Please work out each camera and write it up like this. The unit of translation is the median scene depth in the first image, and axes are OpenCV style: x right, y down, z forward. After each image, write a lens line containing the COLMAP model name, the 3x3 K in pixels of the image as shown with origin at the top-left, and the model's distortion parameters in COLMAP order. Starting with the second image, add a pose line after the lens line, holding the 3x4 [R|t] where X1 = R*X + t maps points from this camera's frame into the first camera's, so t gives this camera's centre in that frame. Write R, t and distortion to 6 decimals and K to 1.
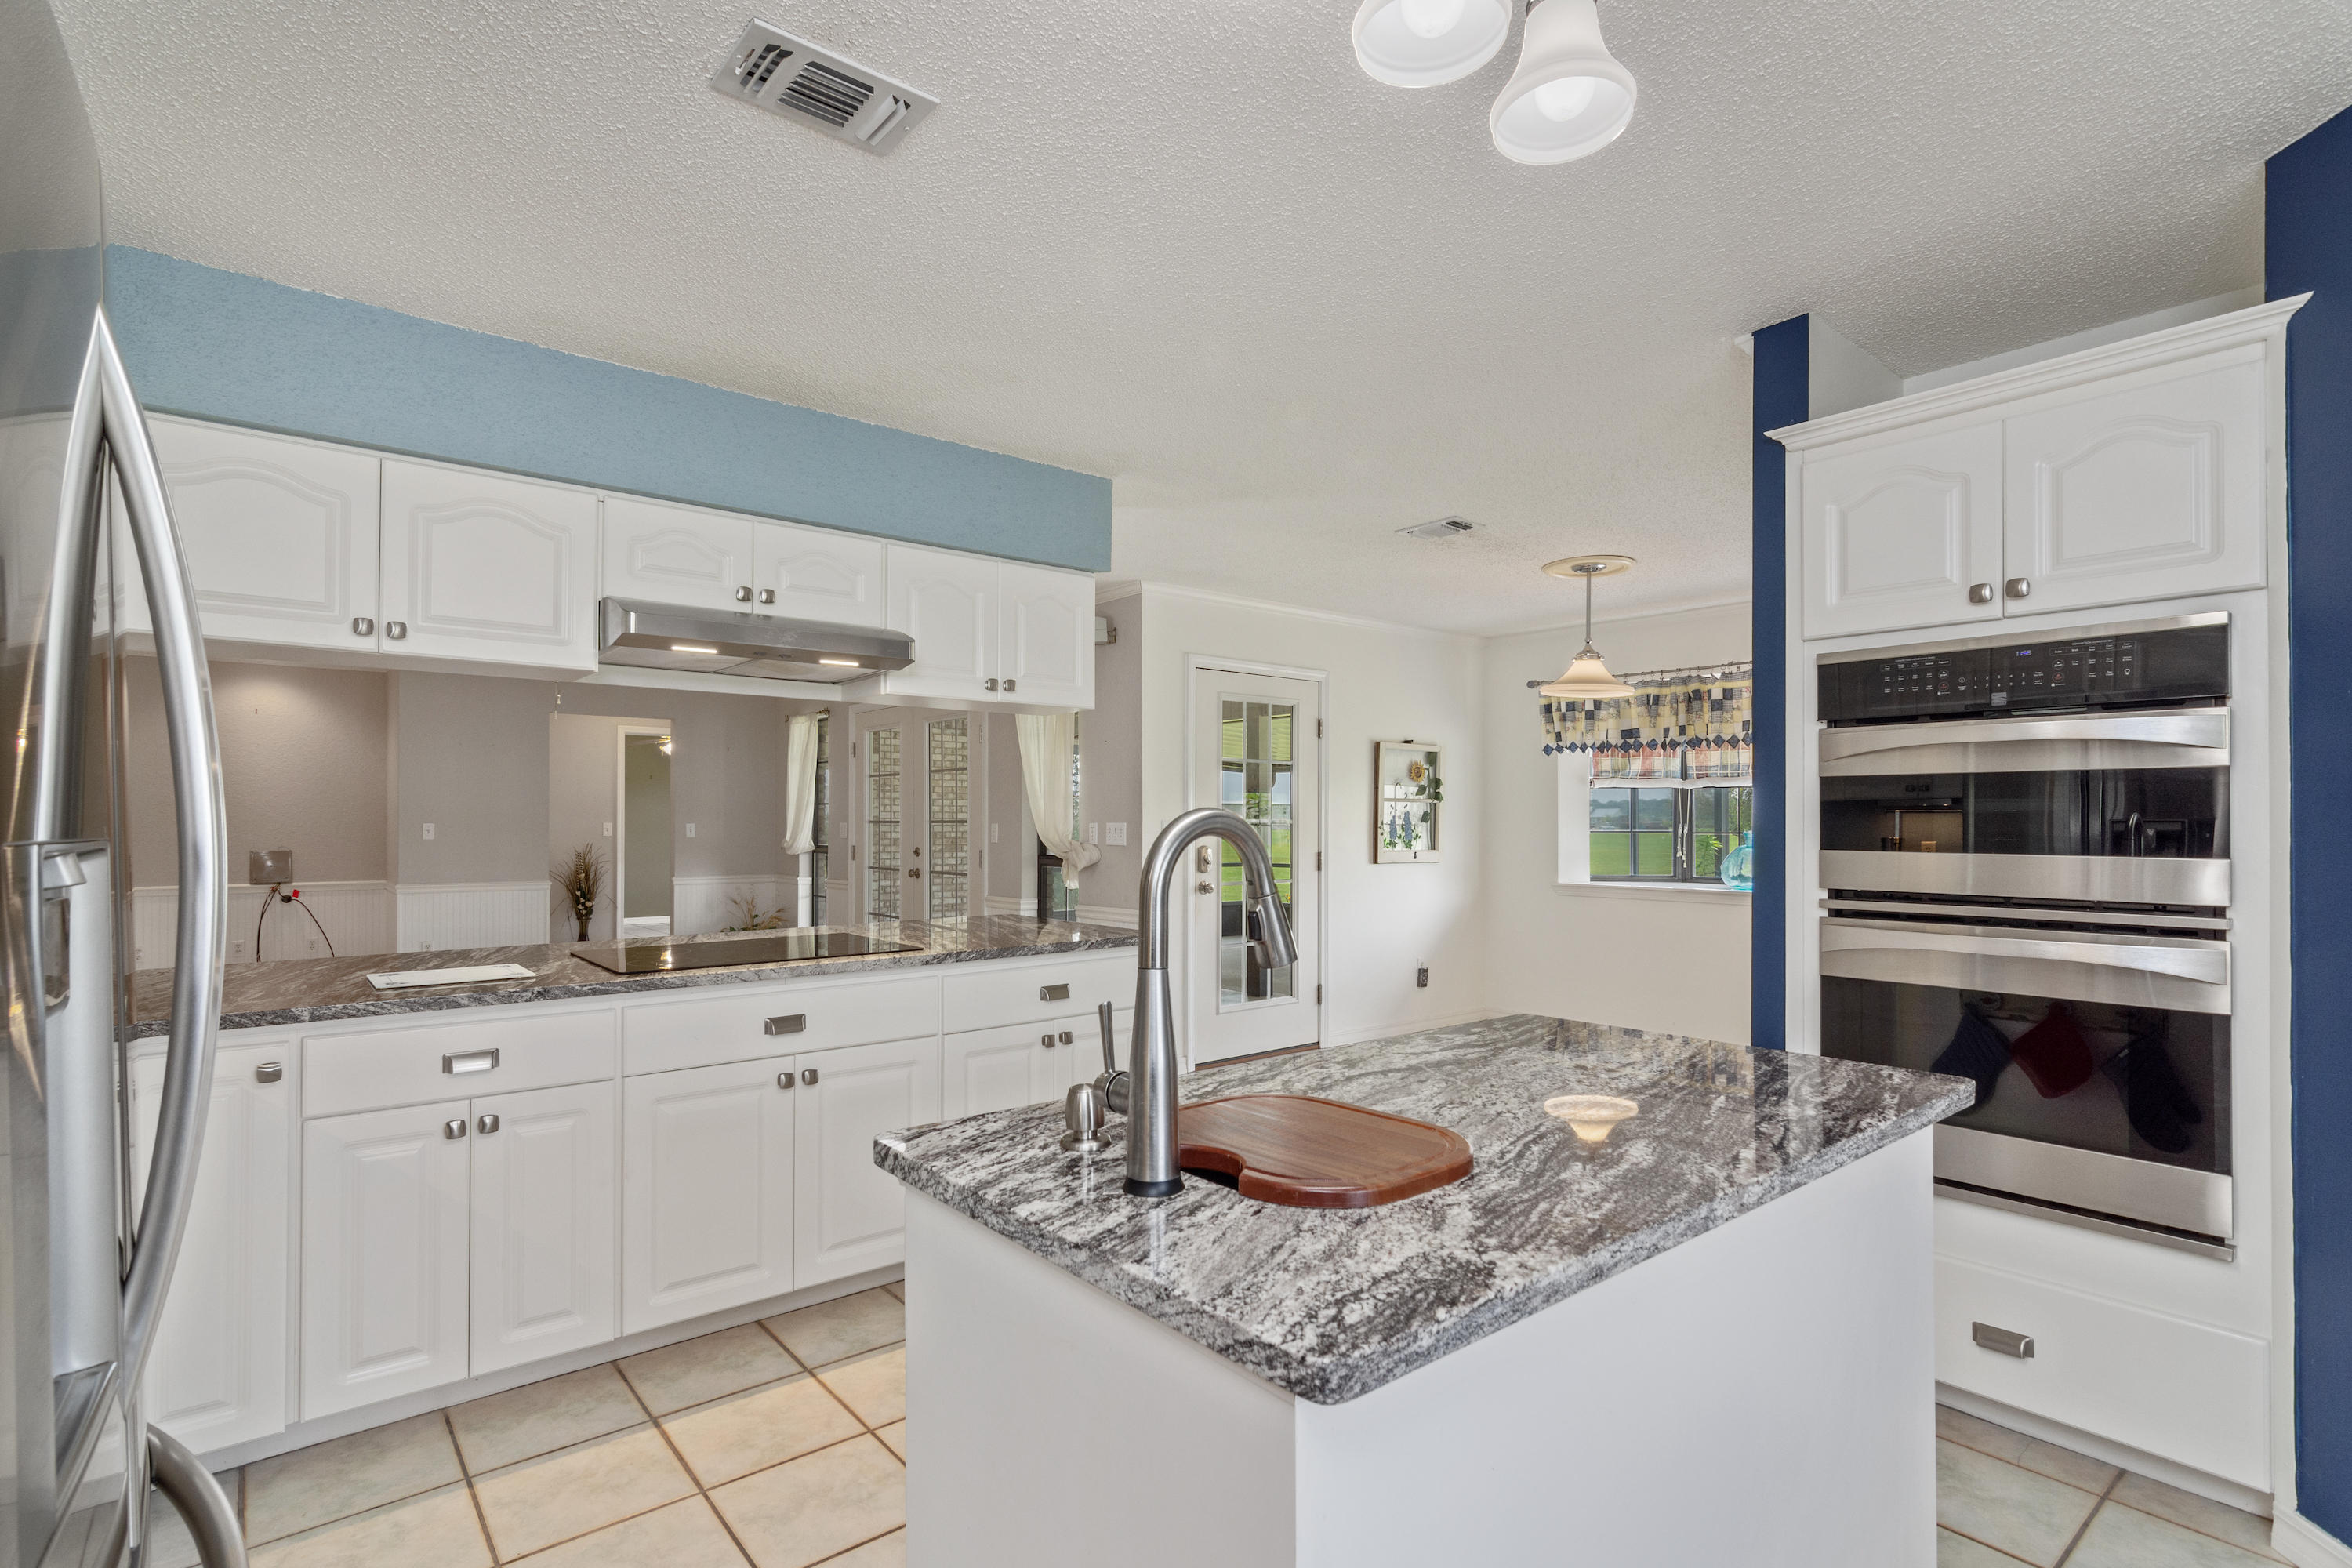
lens RADIAL K [[1145.1, 0, 1181.7], [0, 1145.1, 805.9], [0, 0, 1]] dist [0.004462, -0.001968]
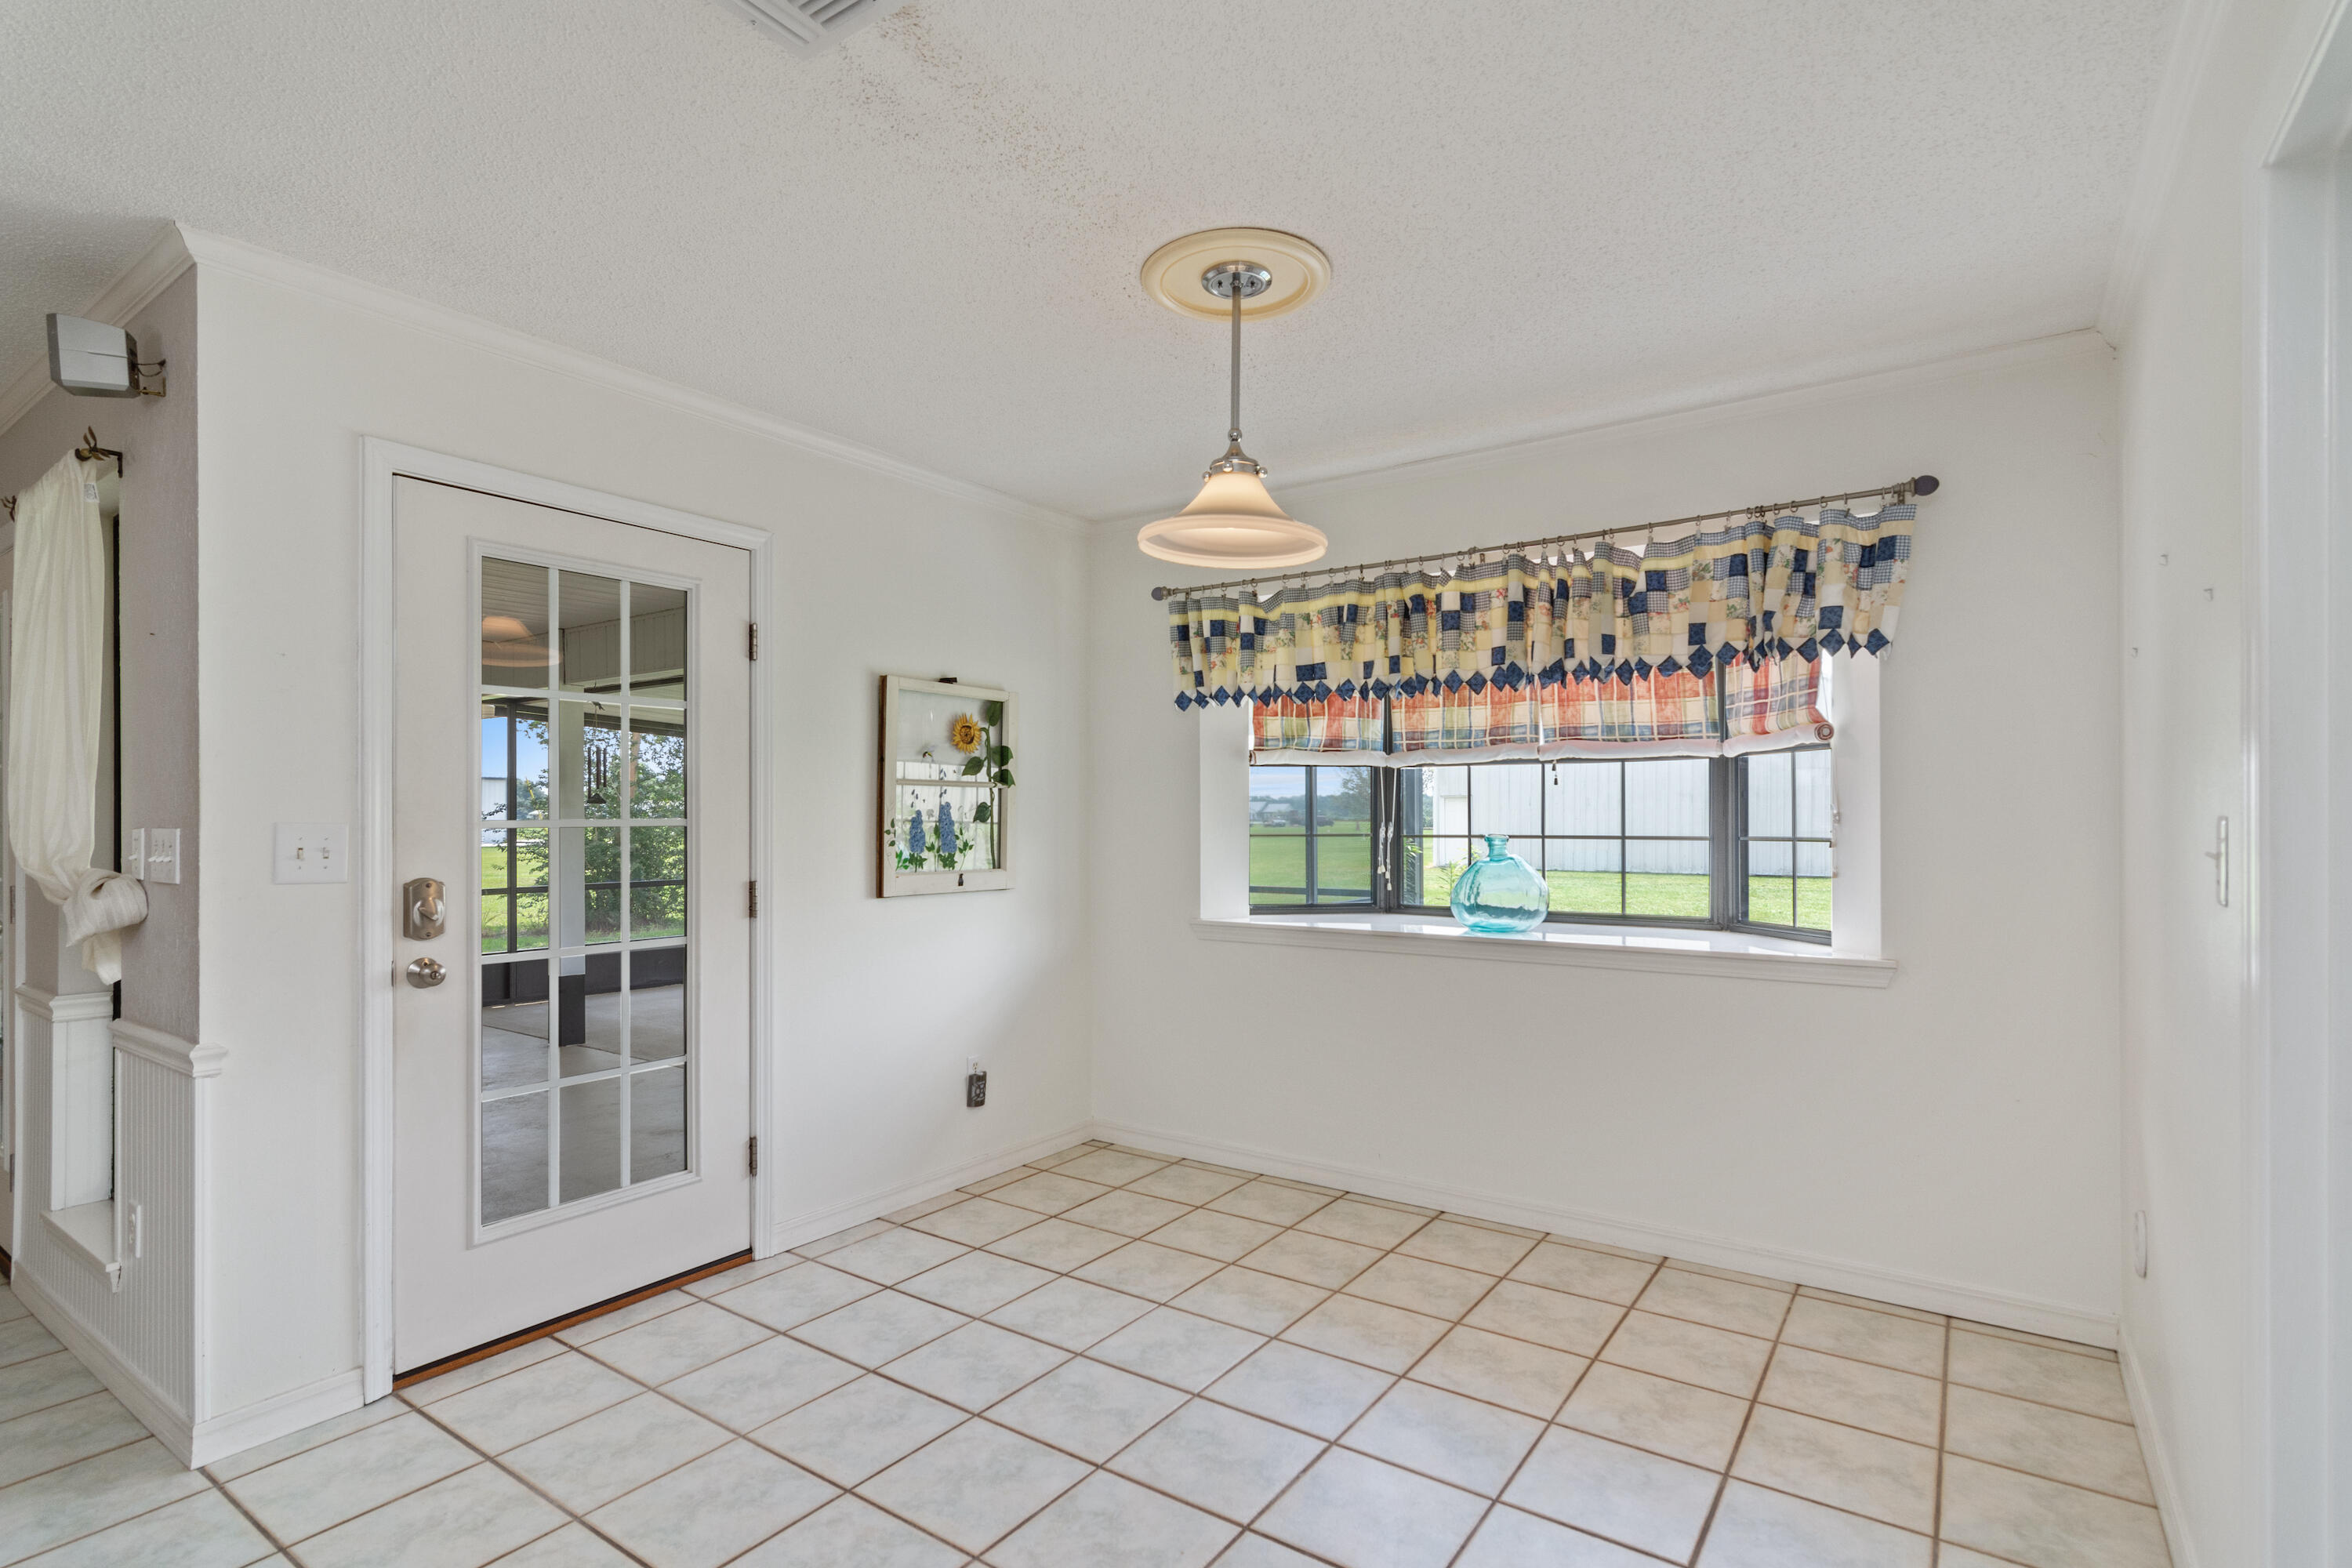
lens RADIAL K [[1145.1, 0, 1184.1], [0, 1145.1, 805.8], [0, 0, 1]] dist [0.004462, -0.001968]
pose [[0.962947, -0.001388, 0.269686, 0.161381], [0.000346, 0.999992, 0.003912, 0.004101], [-0.269689, -0.003673, 0.962940, 0.429124]]
